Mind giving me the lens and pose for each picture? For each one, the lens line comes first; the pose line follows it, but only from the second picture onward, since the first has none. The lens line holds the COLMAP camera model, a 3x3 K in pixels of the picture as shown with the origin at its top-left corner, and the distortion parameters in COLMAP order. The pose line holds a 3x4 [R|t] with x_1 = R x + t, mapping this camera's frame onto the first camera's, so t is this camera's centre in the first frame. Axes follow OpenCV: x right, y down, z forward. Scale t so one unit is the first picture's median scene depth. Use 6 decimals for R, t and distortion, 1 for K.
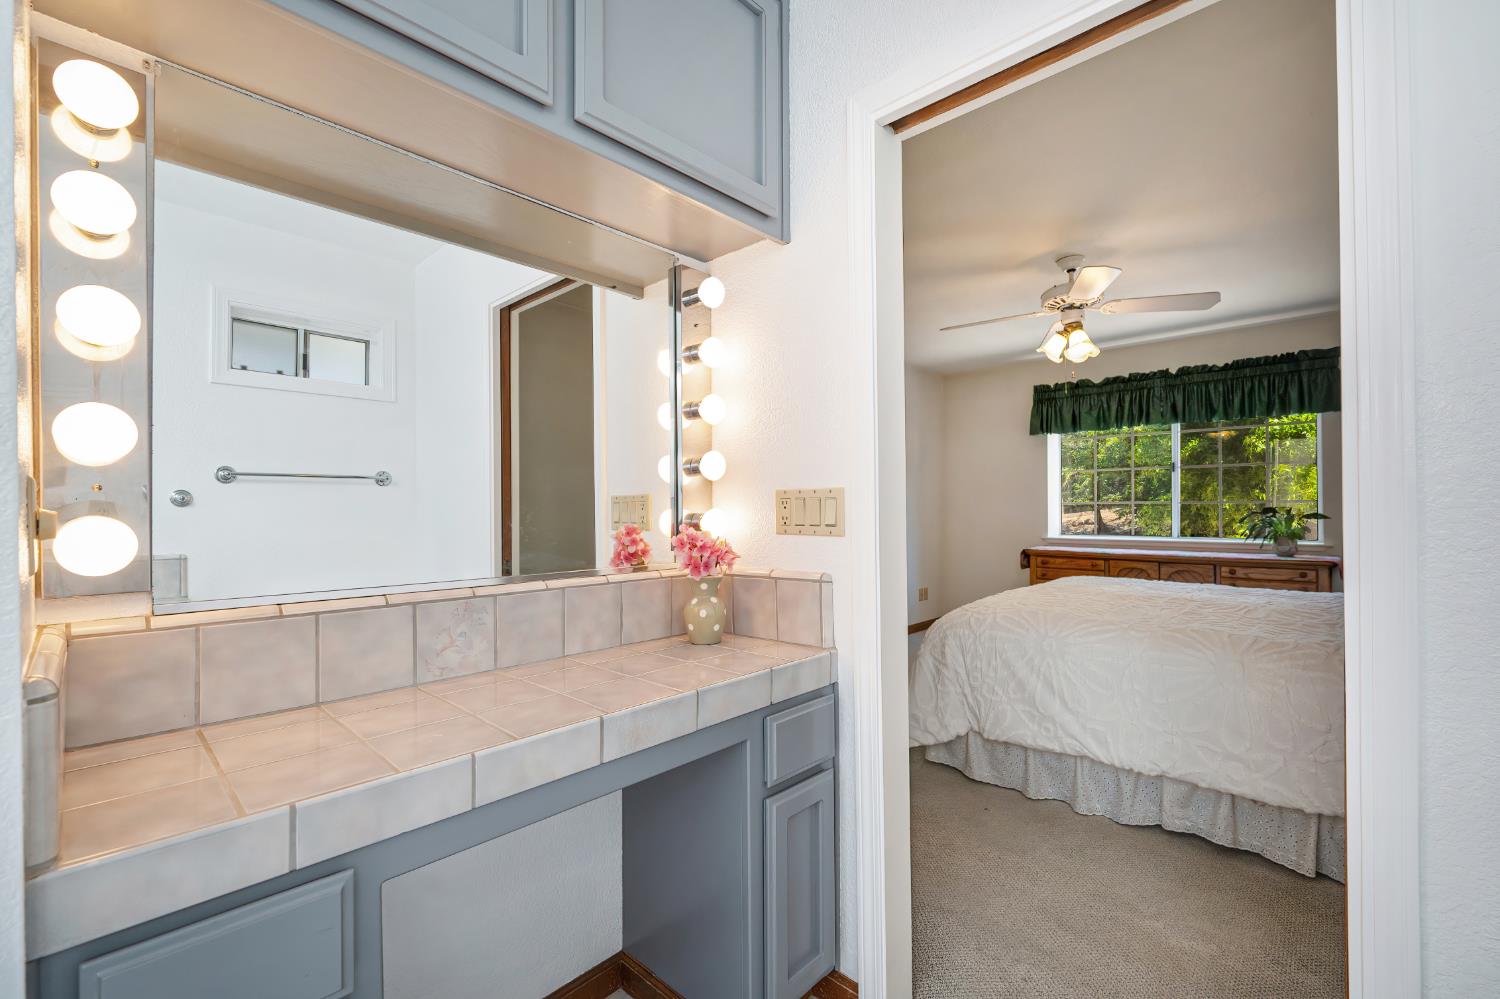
lens RADIAL K [[650.5, 0, 756.6], [0, 650.5, 498.4], [0, 0, 1]] dist [-0.017571, -0.000007]
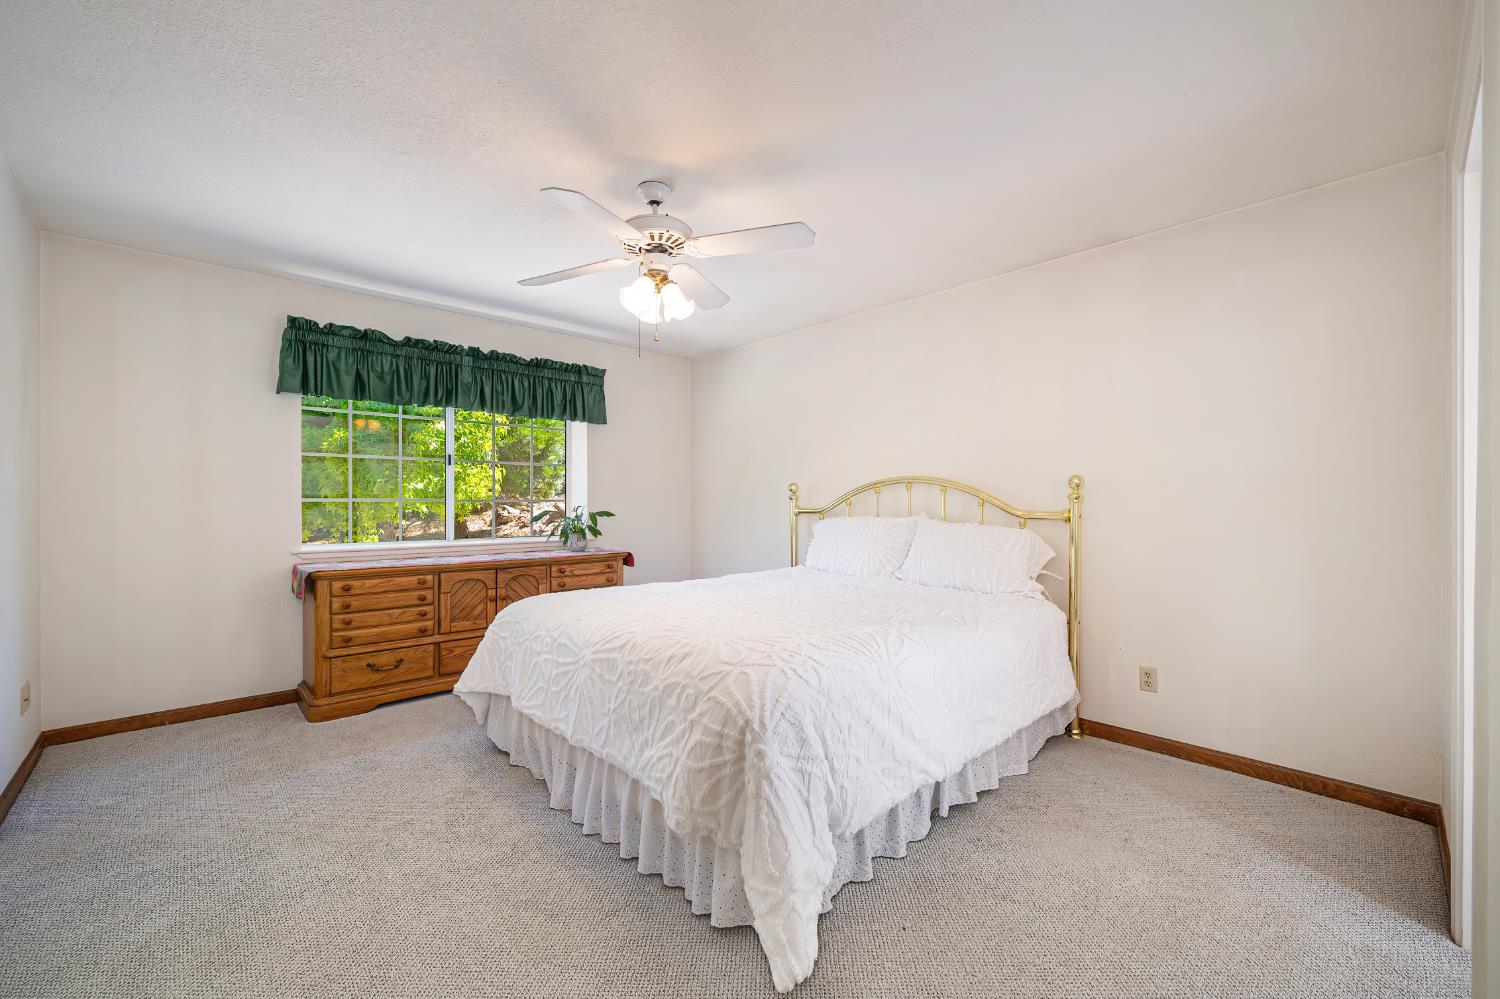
lens RADIAL K [[623.2, 0, 690.9], [0, 623.2, 500.9], [0, 0, 1]] dist [-0.000717, -0.000068]
pose [[0.054608, 0.009782, 0.998460, -0.194627], [-0.015189, 0.999844, -0.008965, 0.010465], [-0.998392, -0.014676, 0.054748, 0.679503]]
